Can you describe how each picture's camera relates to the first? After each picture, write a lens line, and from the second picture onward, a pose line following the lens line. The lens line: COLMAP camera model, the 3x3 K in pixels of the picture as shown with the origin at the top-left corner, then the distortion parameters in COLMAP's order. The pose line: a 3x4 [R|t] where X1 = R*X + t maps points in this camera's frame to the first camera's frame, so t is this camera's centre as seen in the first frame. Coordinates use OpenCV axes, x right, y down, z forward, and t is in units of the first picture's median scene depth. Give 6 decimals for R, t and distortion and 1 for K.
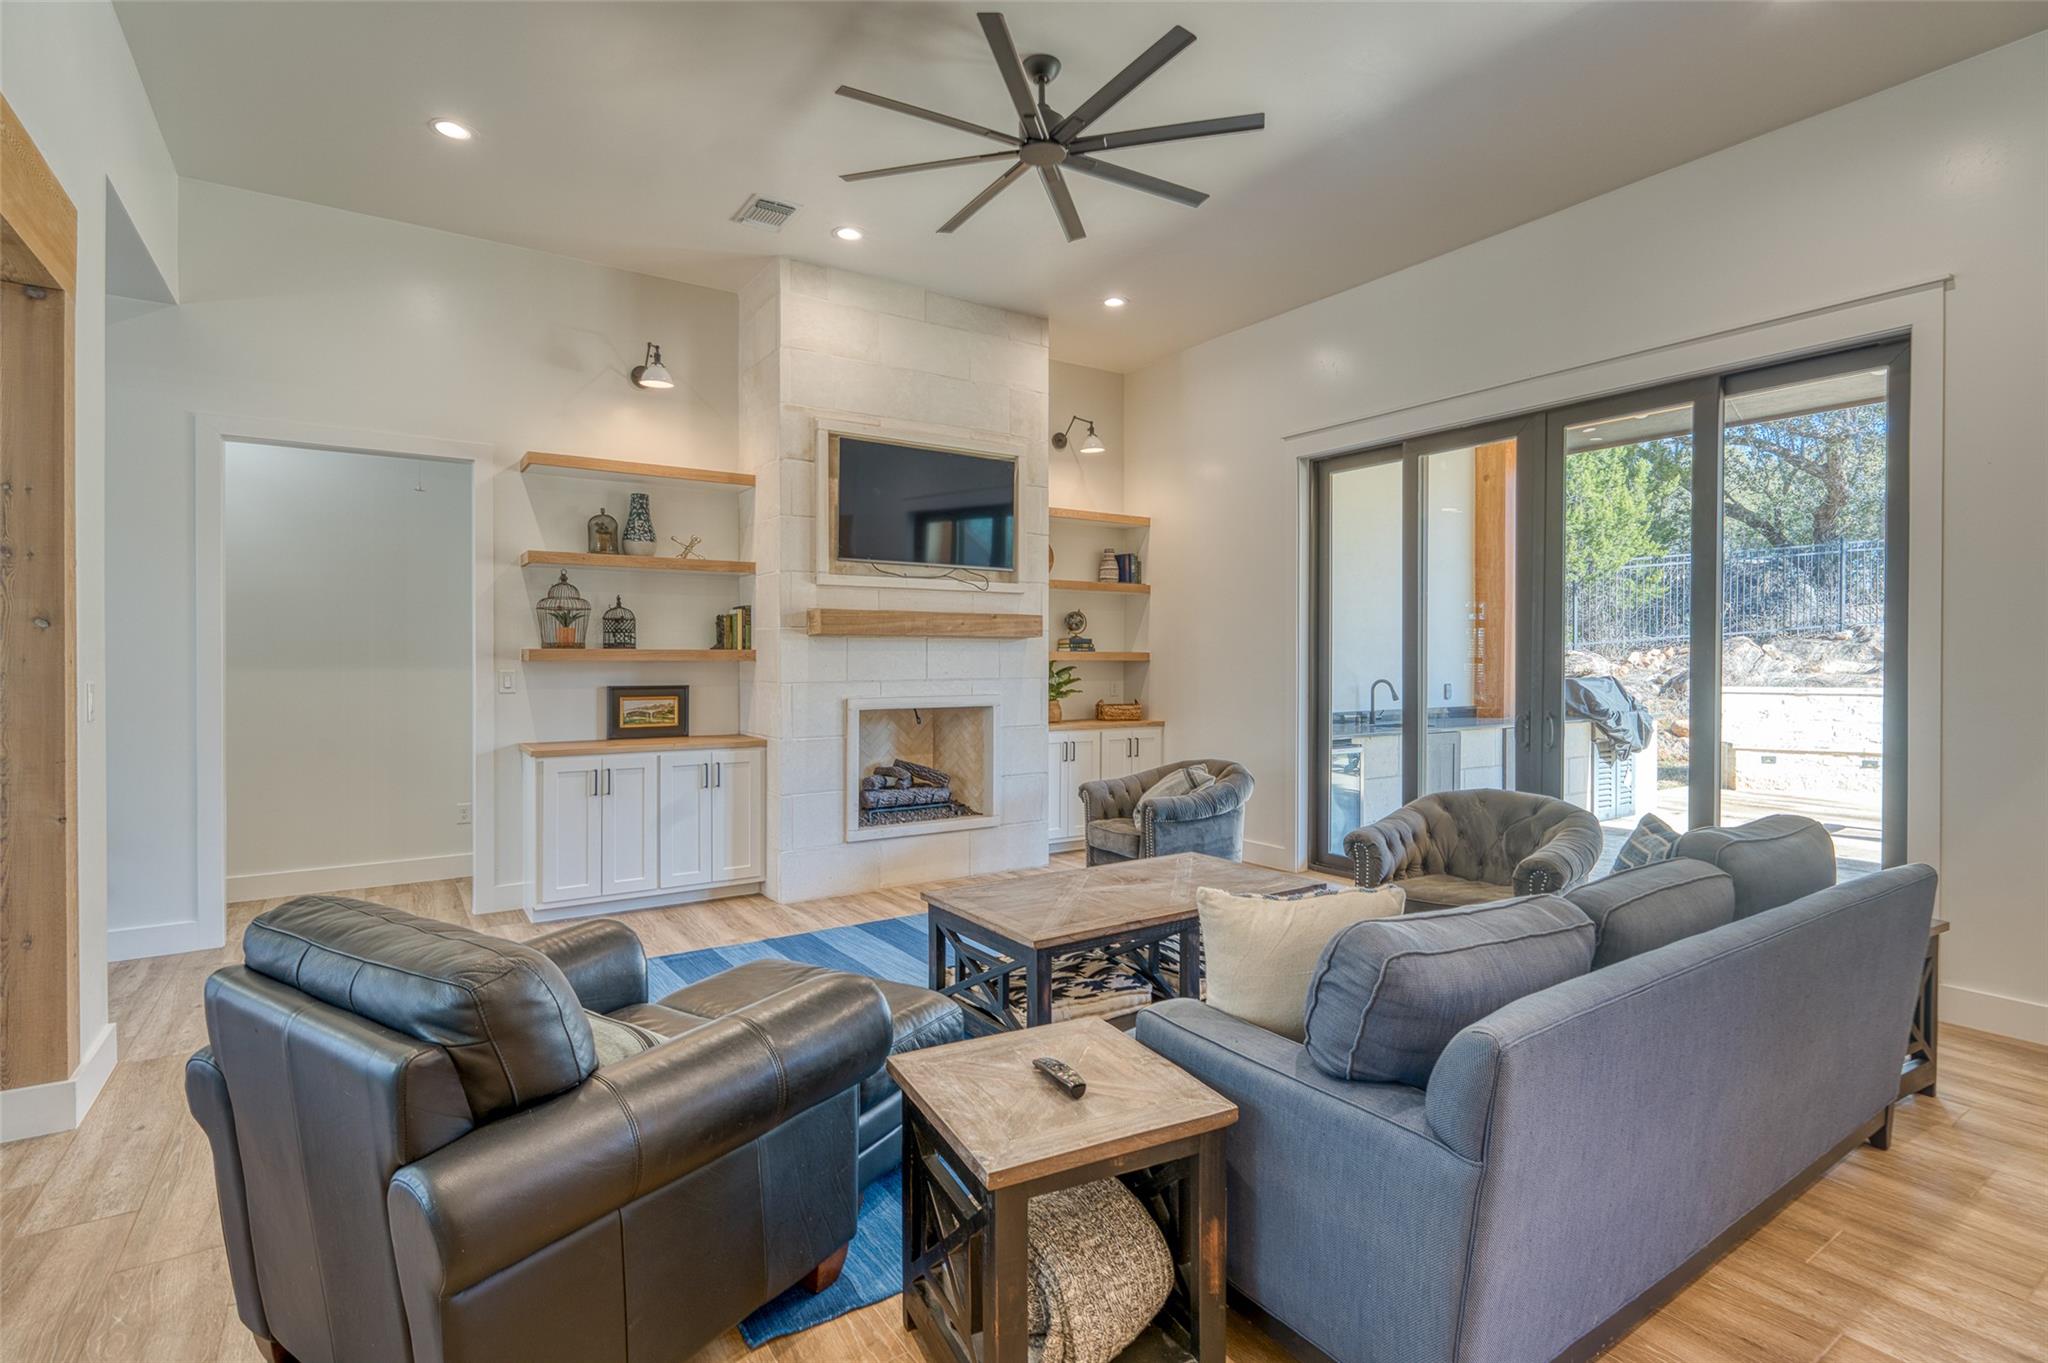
lens RADIAL K [[971.2, 0, 1020.3], [0, 971.2, 679.5], [0, 0, 1]] dist [0.009717, -0.006891]
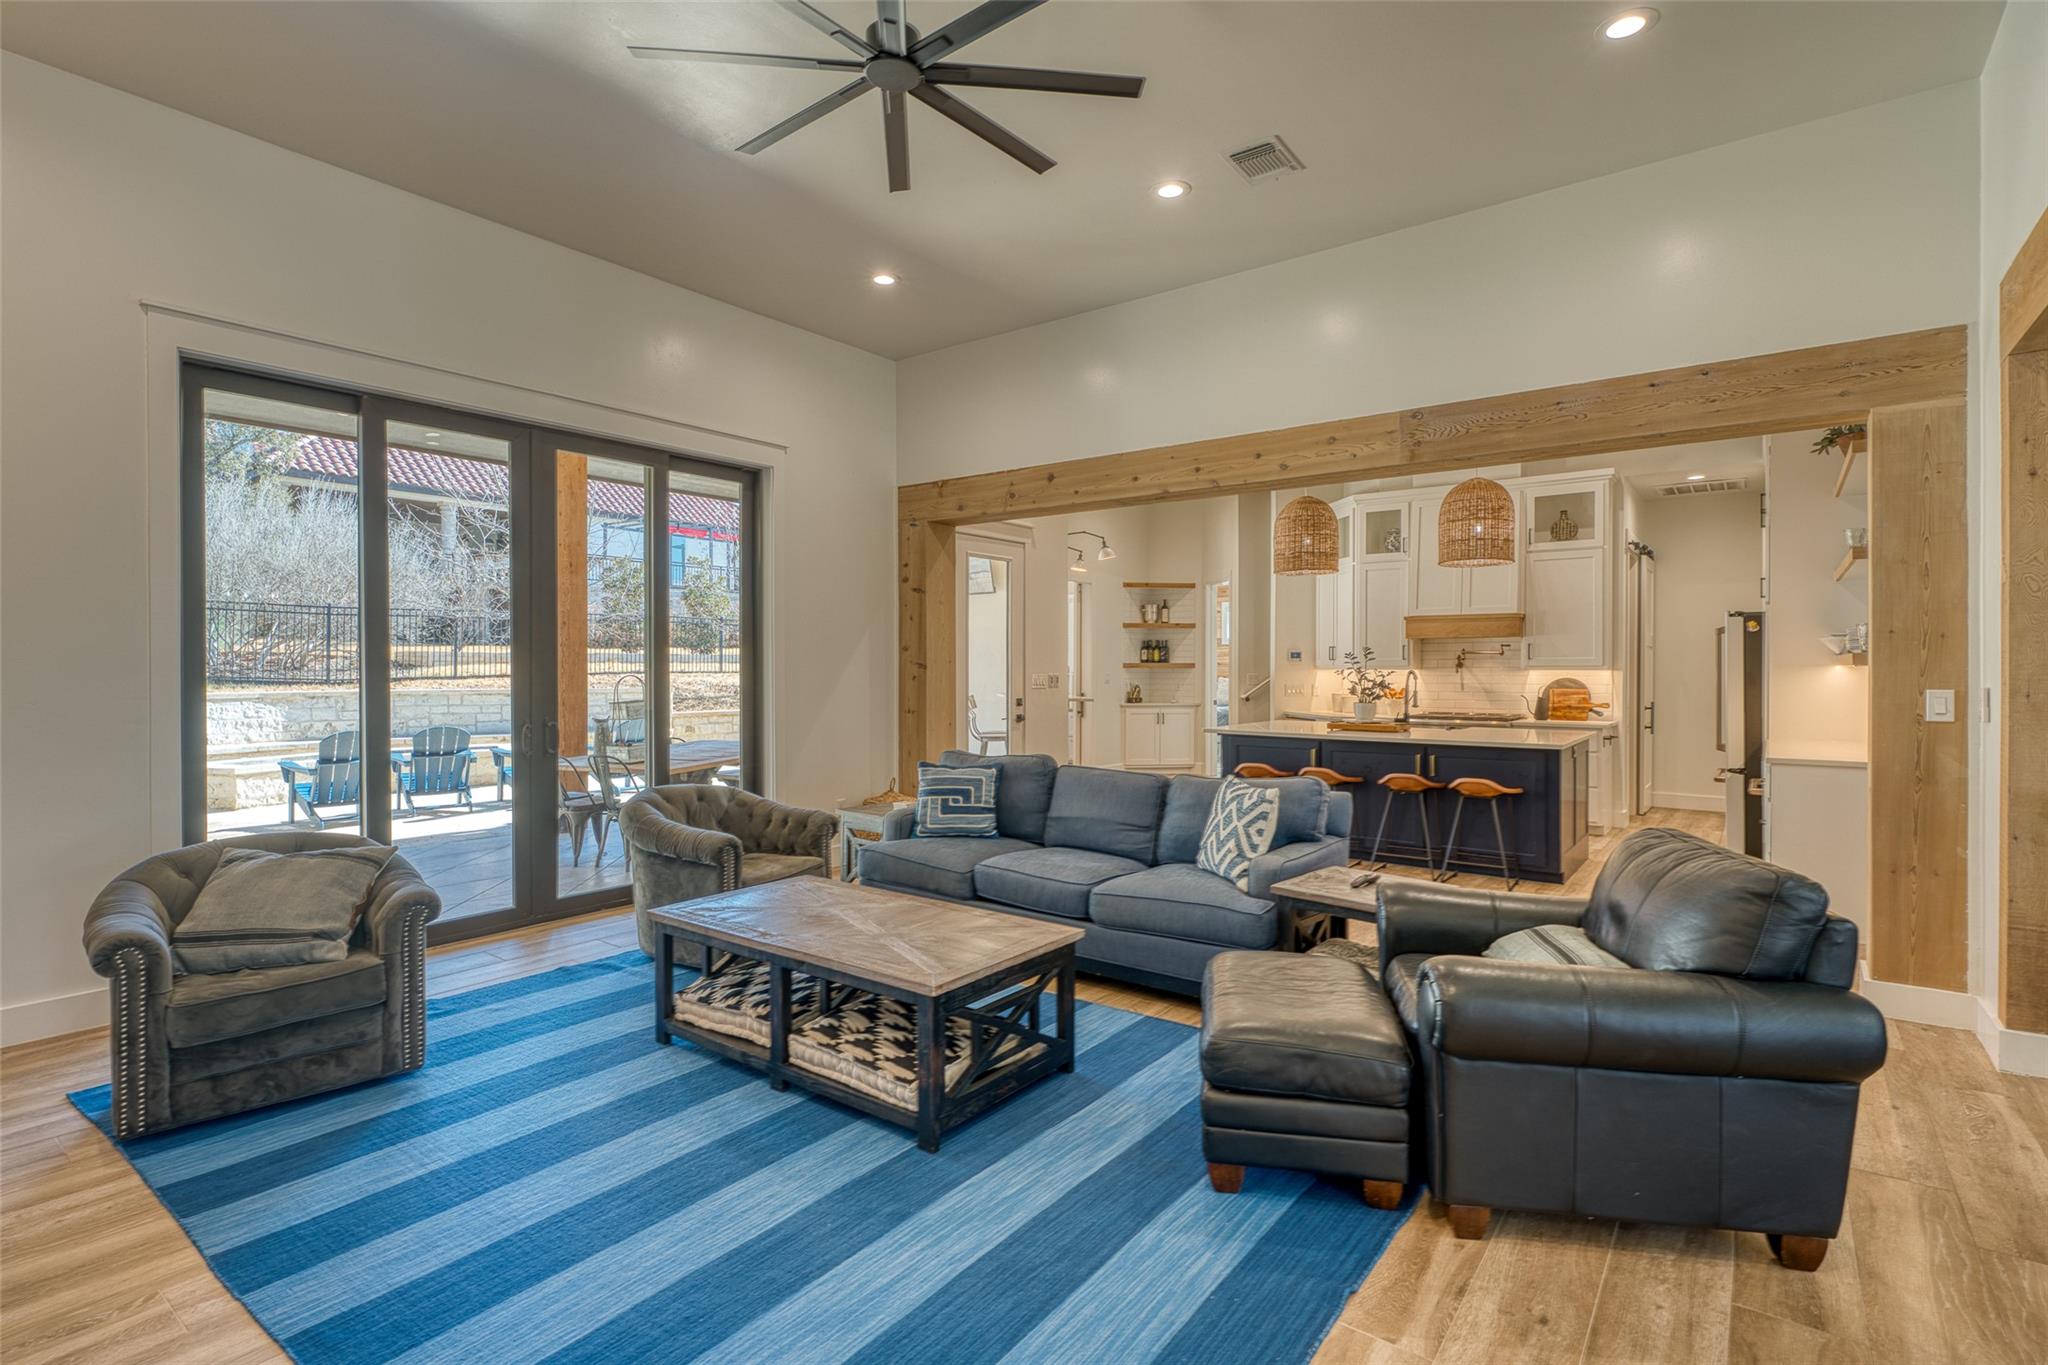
lens RADIAL K [[971.2, 0, 1020.3], [0, 971.2, 680.5], [0, 0, 1]] dist [0.009717, -0.006891]
pose [[-0.328898, -0.018433, 0.944186, -0.536605], [0.024234, 0.999315, 0.027951, -0.021770], [-0.944054, 0.032075, -0.328226, 0.773588]]
